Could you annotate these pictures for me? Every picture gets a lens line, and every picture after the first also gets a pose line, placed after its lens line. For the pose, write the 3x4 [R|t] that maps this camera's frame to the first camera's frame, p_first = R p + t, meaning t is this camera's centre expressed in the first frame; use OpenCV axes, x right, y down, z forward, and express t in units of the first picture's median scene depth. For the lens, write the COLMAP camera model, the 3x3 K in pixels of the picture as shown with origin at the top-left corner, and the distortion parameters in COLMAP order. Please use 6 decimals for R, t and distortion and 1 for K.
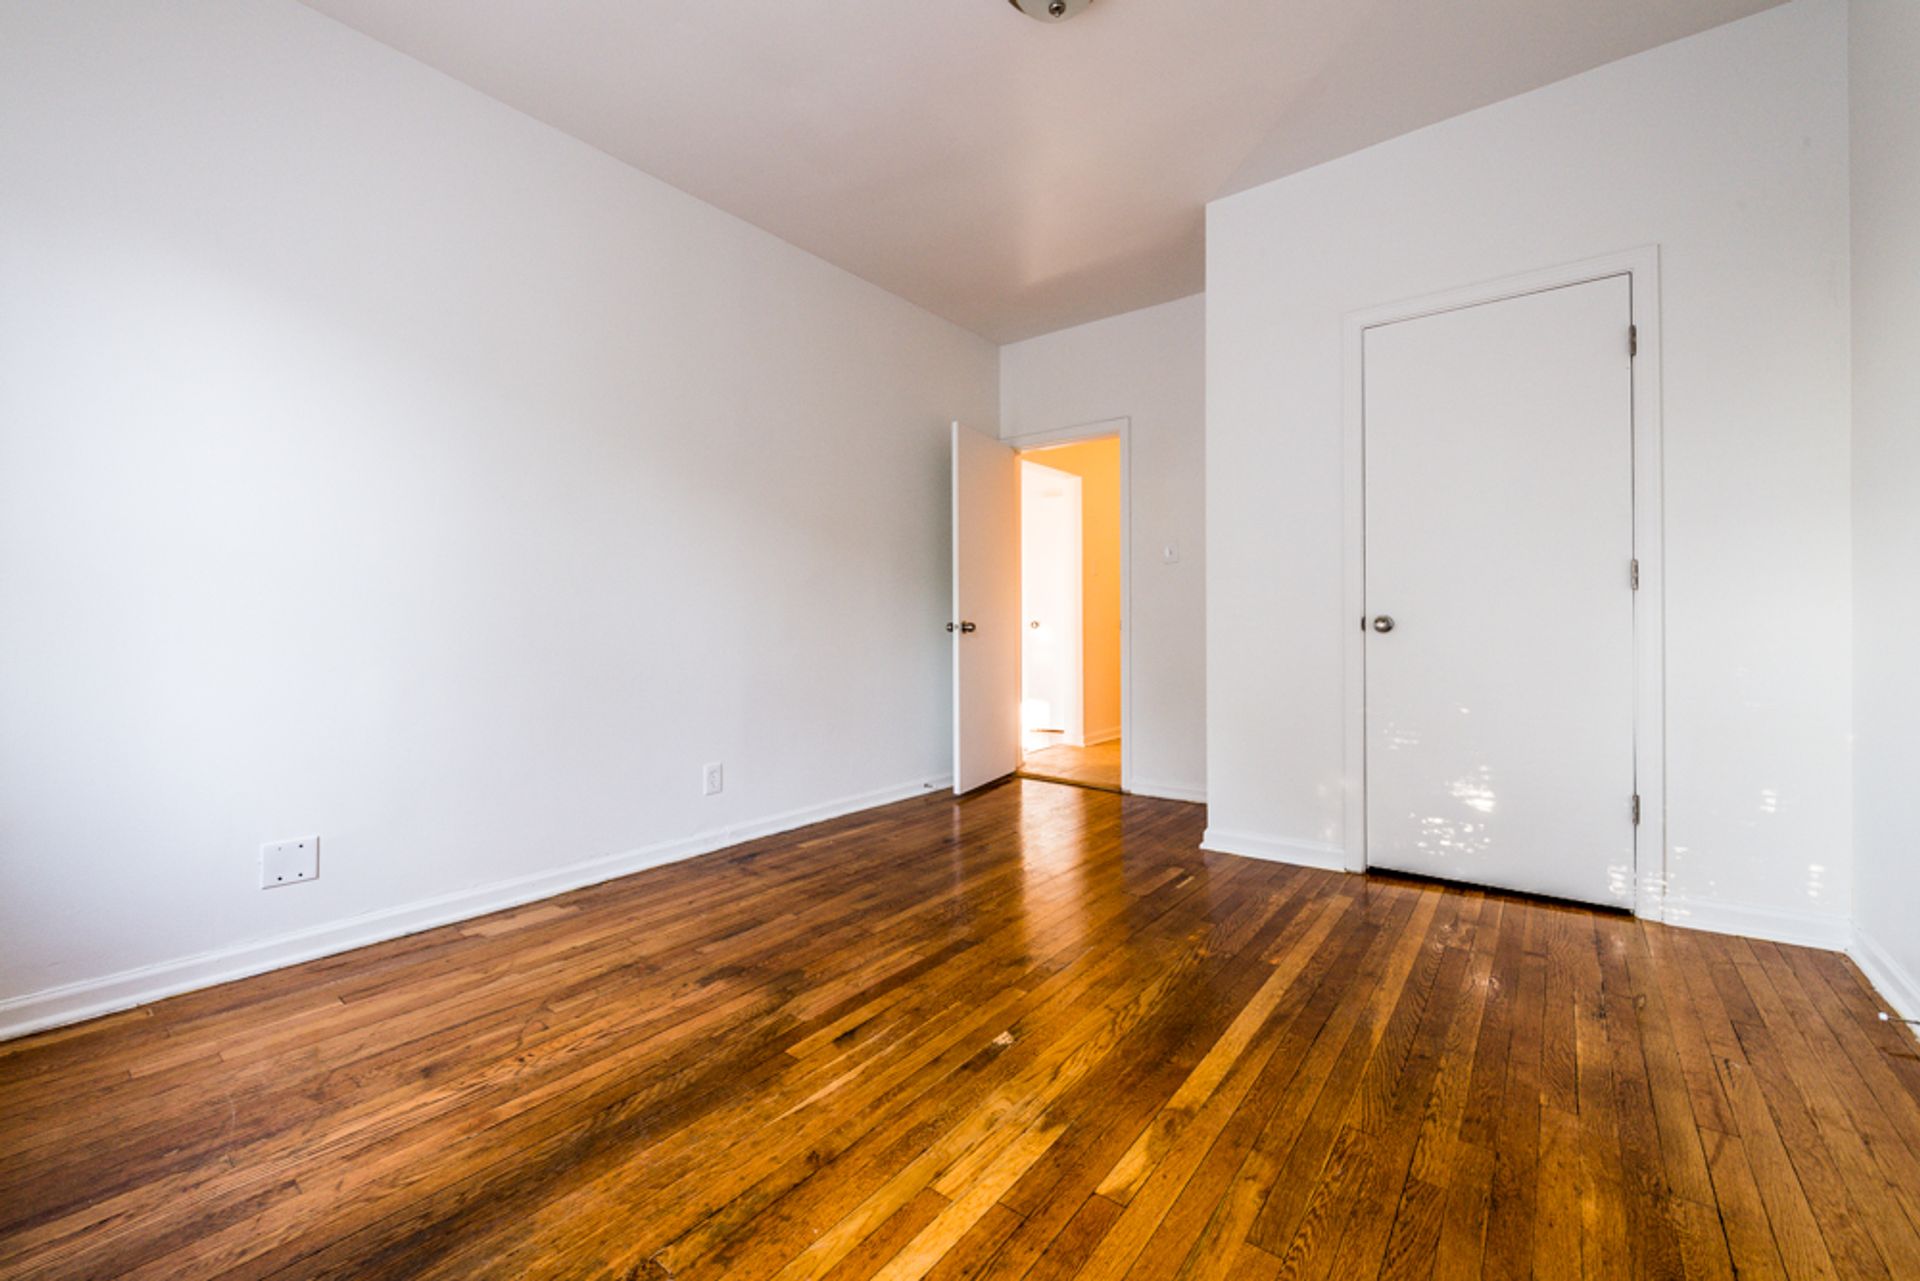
lens RADIAL K [[762.6, 0, 955.5], [0, 762.6, 631.1], [0, 0, 1]] dist [-0.007556, -0.003770]
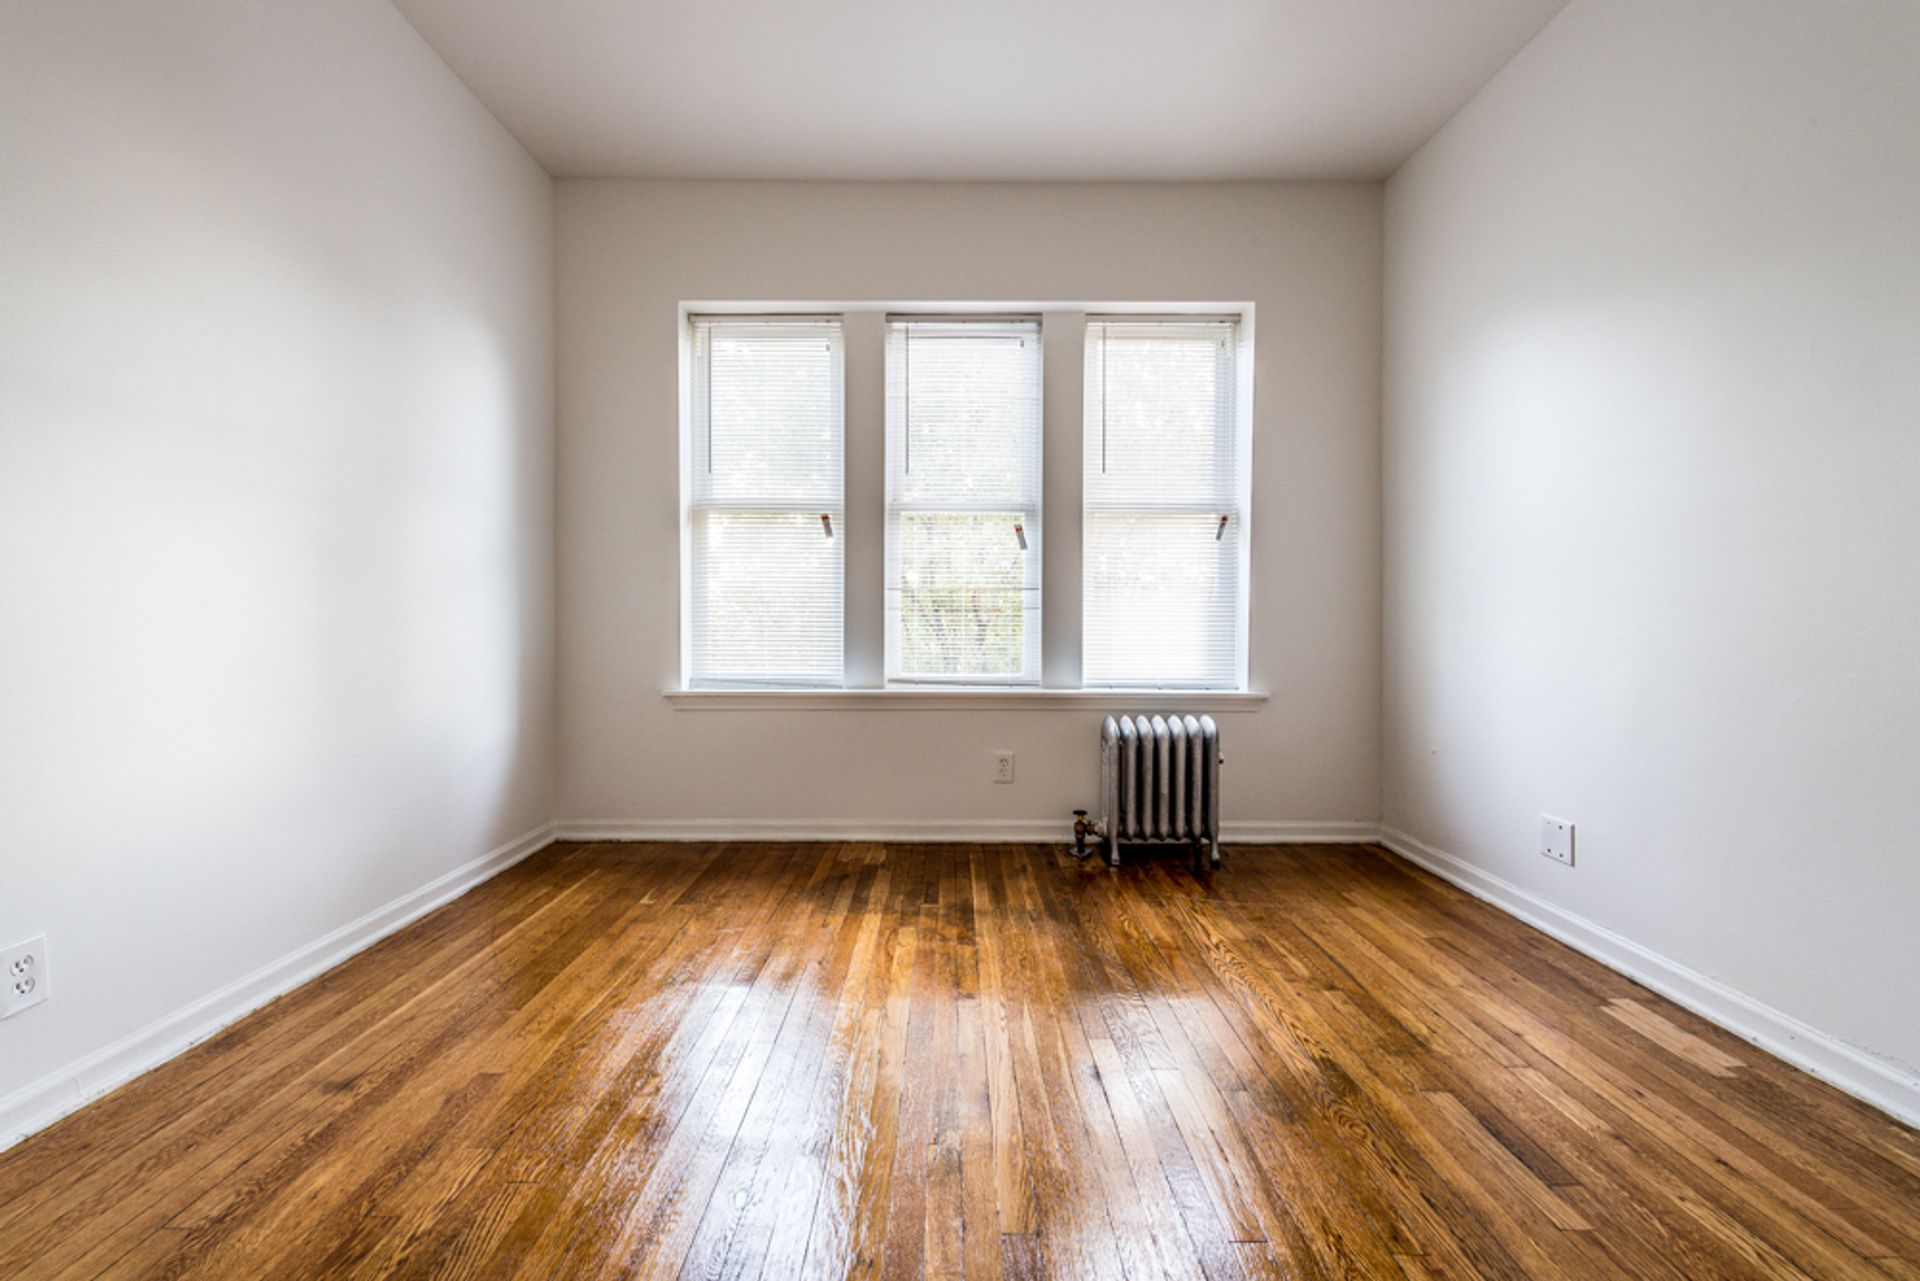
lens RADIAL K [[762.6, 0, 932.8], [0, 762.6, 632.2], [0, 0, 1]] dist [-0.007556, -0.003770]
pose [[-0.799445, 0.014291, -0.600569, 0.416956], [-0.001755, 0.999657, 0.026124, -0.008559], [0.600737, 0.021938, -0.799146, 1.232118]]
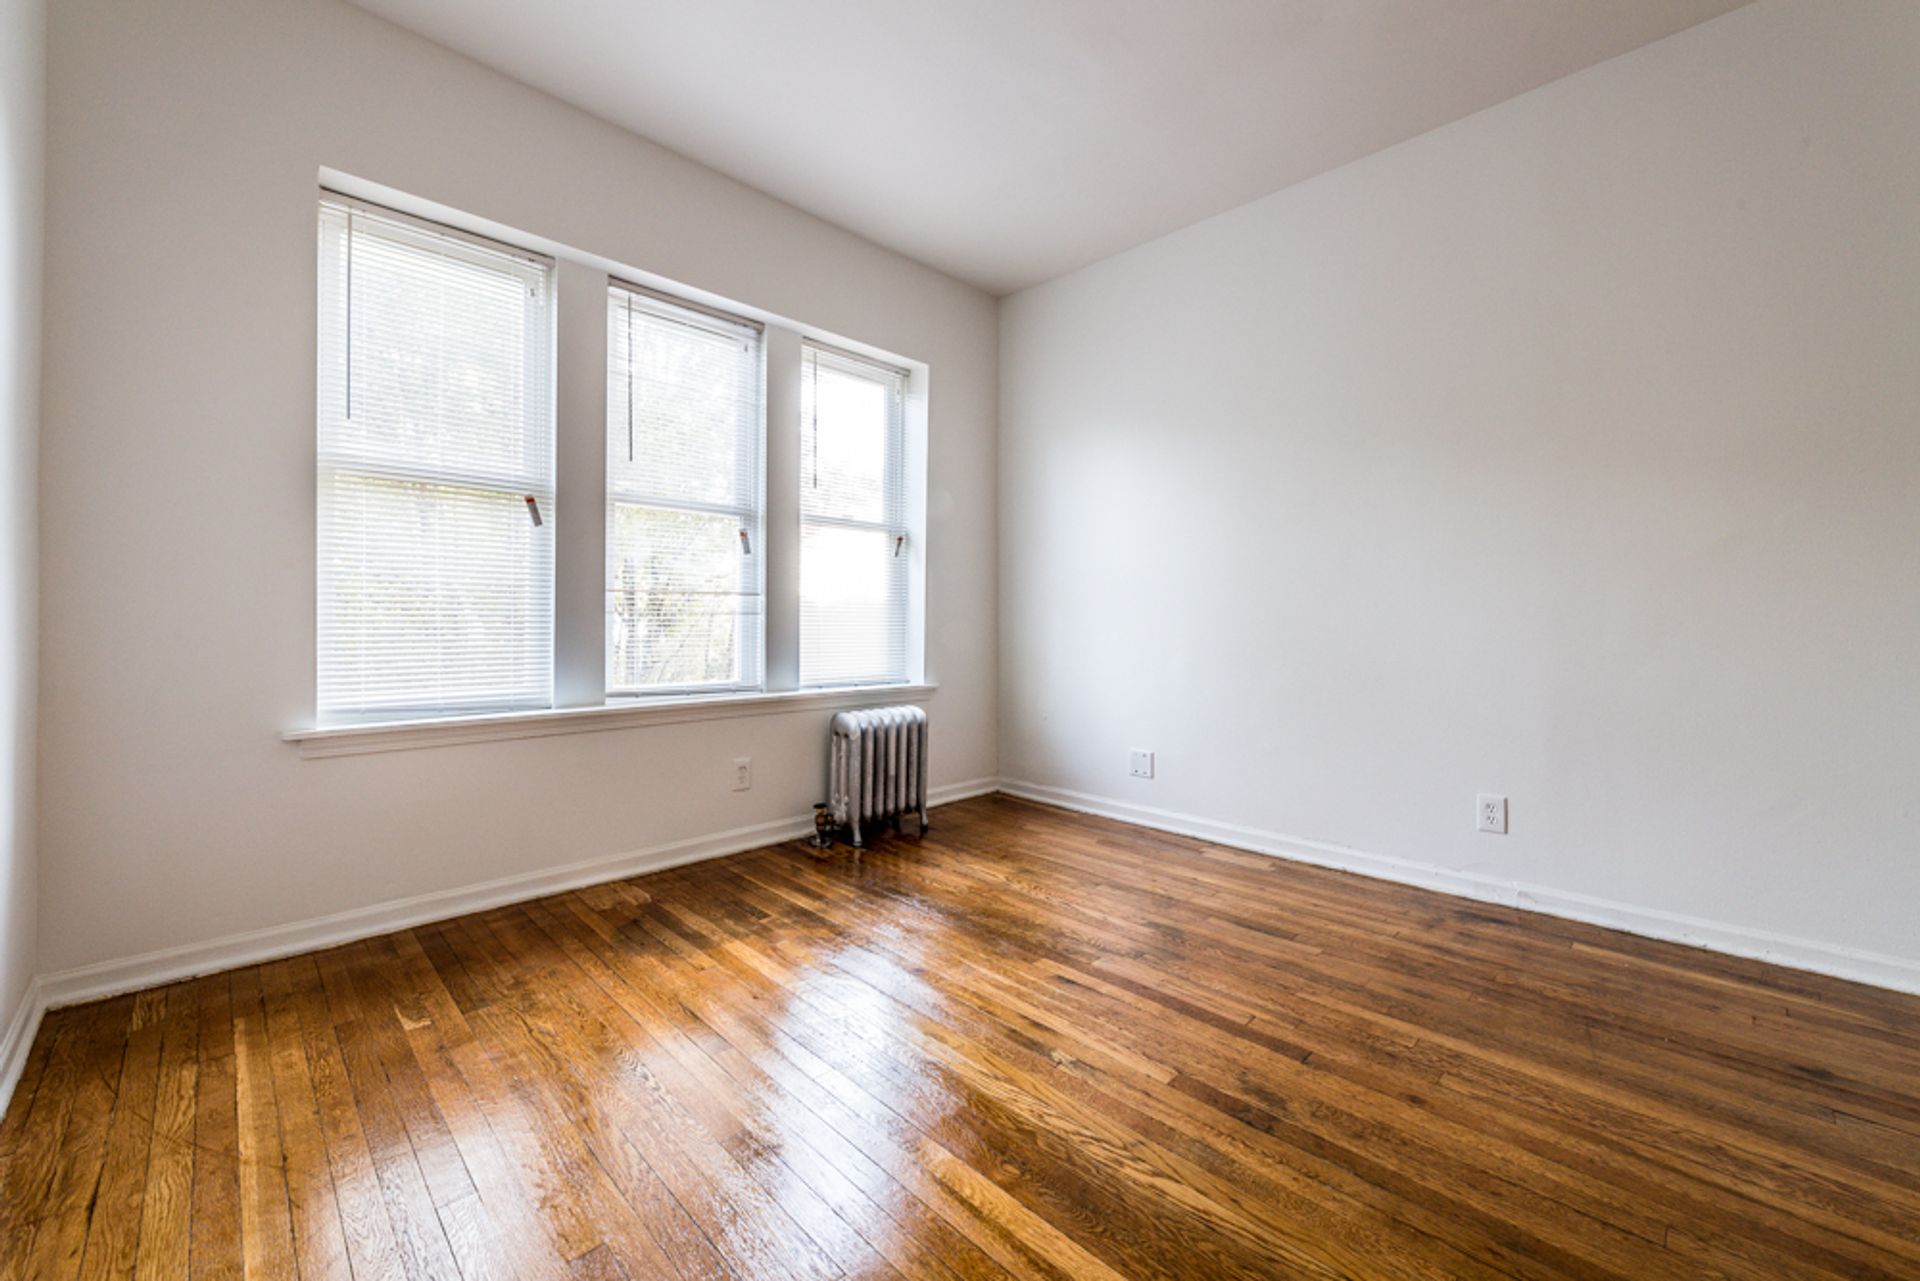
lens RADIAL K [[762.6, 0, 952.7], [0, 762.6, 627.3], [0, 0, 1]] dist [-0.007556, -0.003770]
pose [[-0.131045, 0.015209, -0.991260, 0.791364], [-0.011633, 0.999790, 0.016878, -0.018871], [0.991308, 0.013743, -0.130841, 0.752432]]
